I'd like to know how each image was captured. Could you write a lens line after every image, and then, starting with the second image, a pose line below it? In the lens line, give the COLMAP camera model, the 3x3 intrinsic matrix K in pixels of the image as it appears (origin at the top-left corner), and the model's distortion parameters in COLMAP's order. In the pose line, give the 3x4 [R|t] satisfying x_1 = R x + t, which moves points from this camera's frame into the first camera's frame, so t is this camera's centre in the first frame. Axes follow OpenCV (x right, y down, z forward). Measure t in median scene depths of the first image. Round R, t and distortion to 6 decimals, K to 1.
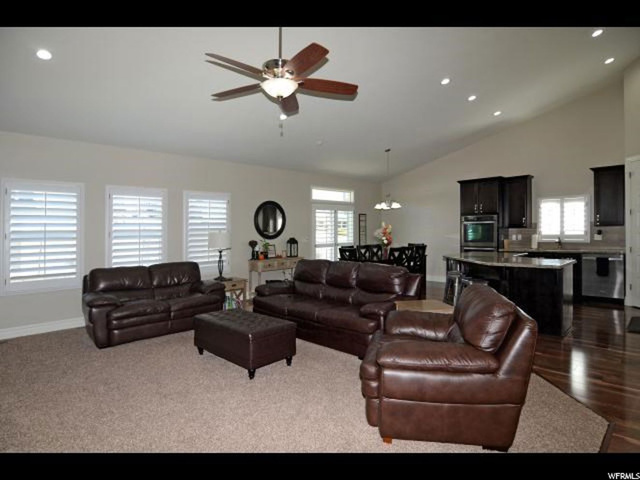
lens RADIAL K [[363.0, 0, 319.1], [0, 363.0, 237.4], [0, 0, 1]] dist [-0.033455, -0.000458]
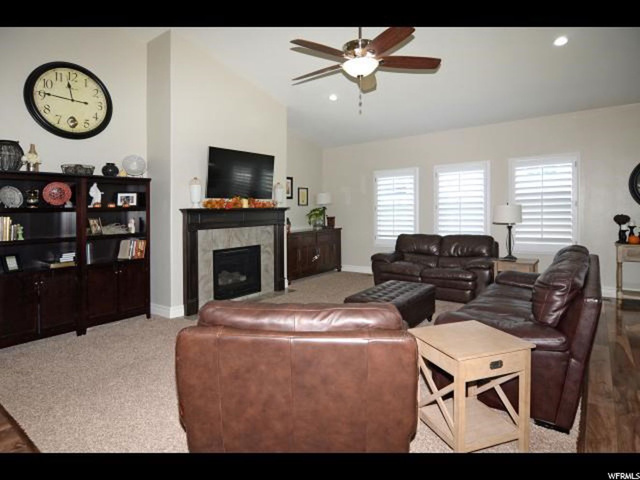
lens RADIAL K [[363.0, 0, 319.1], [0, 363.0, 237.4], [0, 0, 1]] dist [-0.033455, -0.000458]
pose [[0.124397, 0.101956, -0.986980, 0.378699], [0.016381, 0.994360, 0.104783, -0.026343], [0.992097, -0.029202, 0.122025, 0.310784]]
